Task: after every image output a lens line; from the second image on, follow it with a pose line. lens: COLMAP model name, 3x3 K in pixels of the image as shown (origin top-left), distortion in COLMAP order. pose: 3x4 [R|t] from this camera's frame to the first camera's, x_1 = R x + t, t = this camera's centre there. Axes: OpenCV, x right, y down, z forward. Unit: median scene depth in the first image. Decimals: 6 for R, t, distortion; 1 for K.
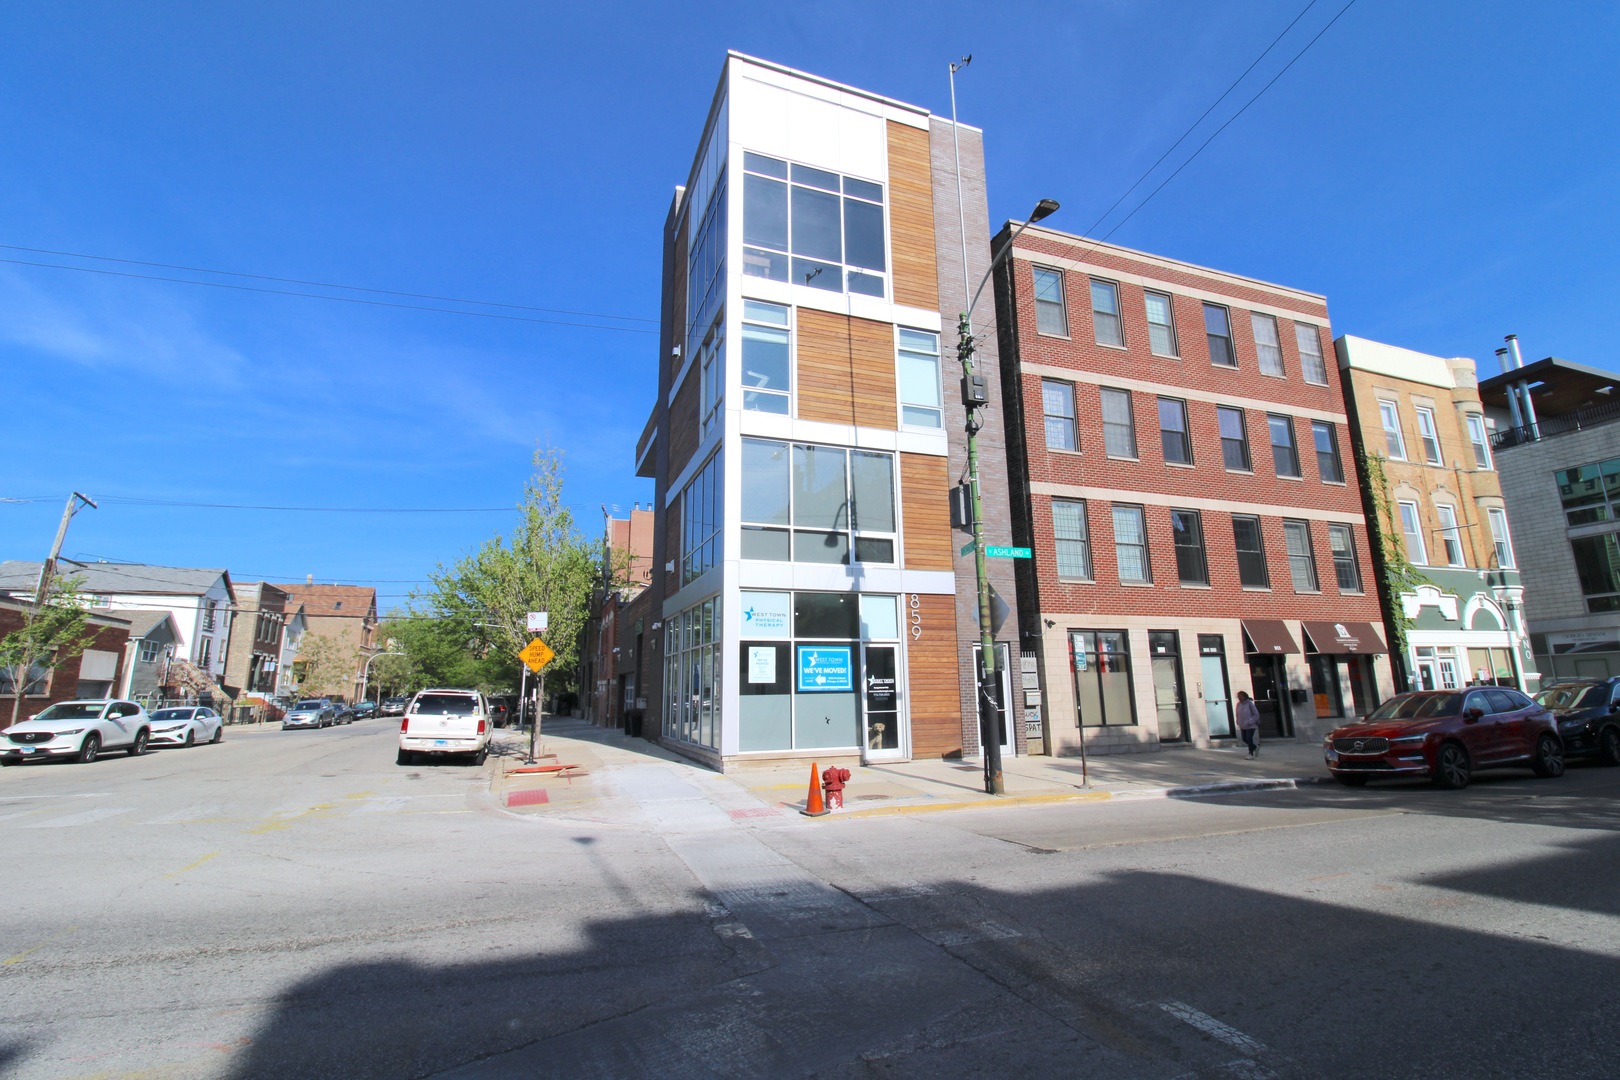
lens RADIAL K [[749.3, 0, 808.1], [0, 749.3, 524.7], [0, 0, 1]] dist [0.000423, -0.013315]
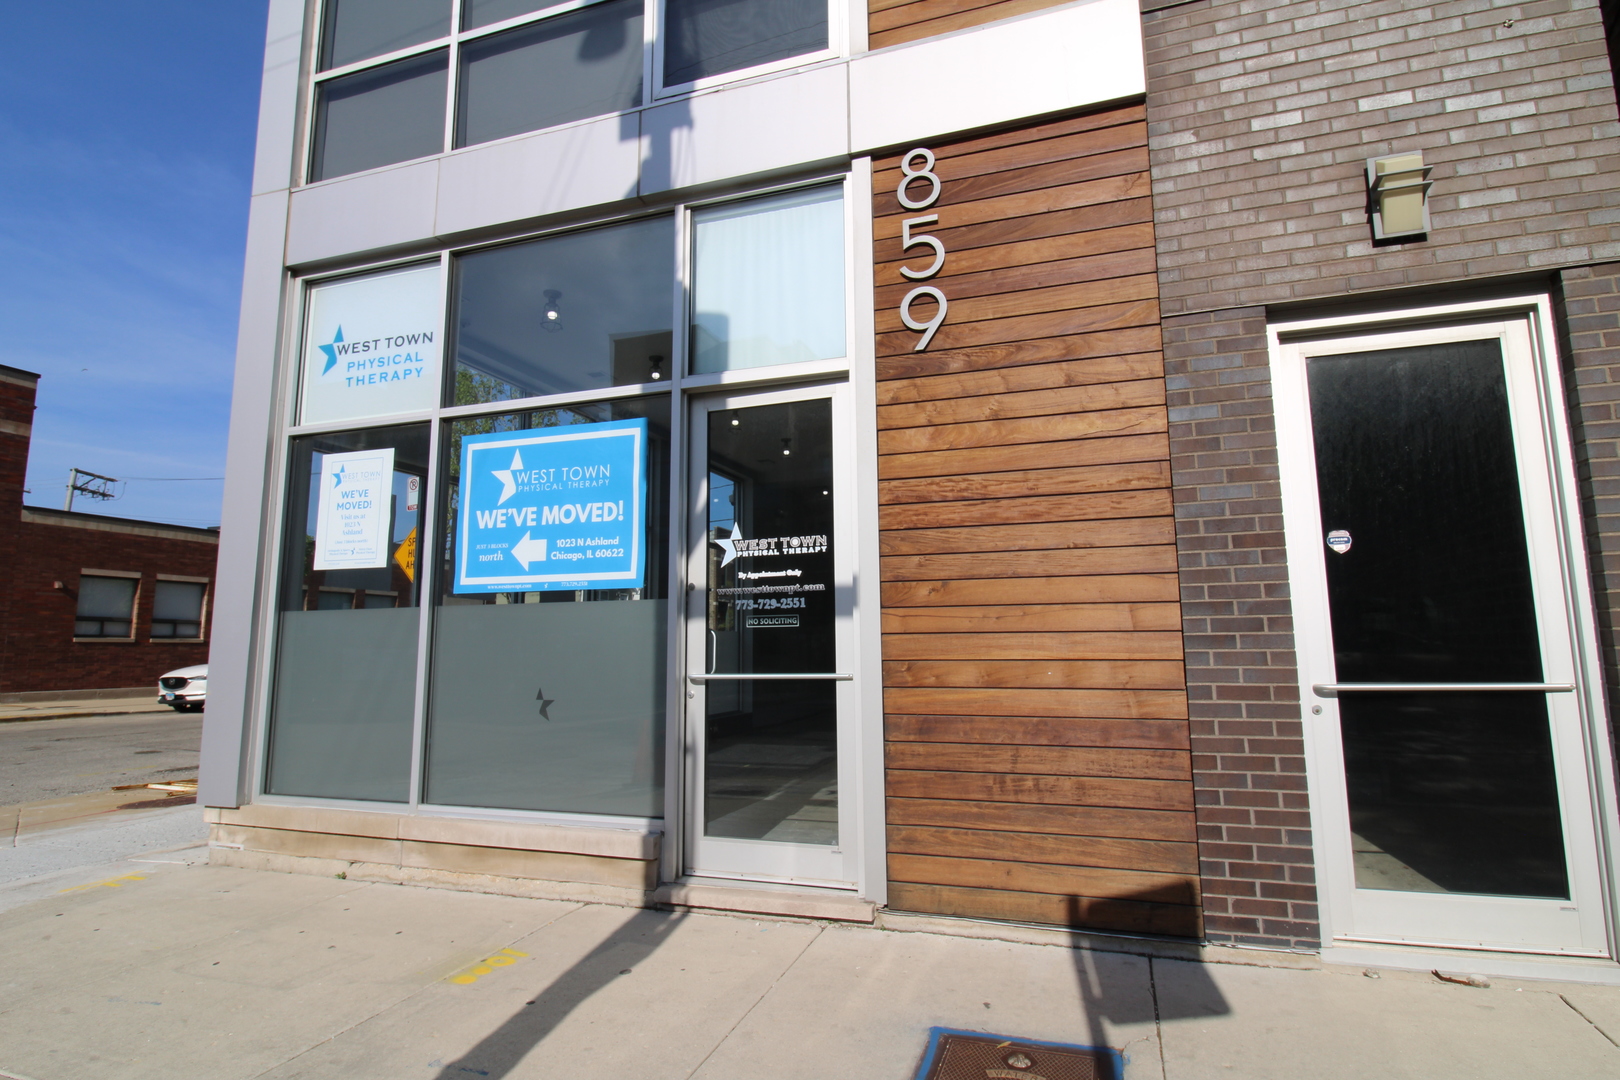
lens RADIAL K [[844.3, 0, 810.0], [0, 844.3, 540.0], [0, 0, 1]] dist [-0.003632, -0.000424]
pose [[0.770282, -0.075350, -0.633236, 0.275809], [0.133653, 0.990016, 0.044774, 0.198399], [0.623540, -0.119123, 0.772662, 0.812076]]
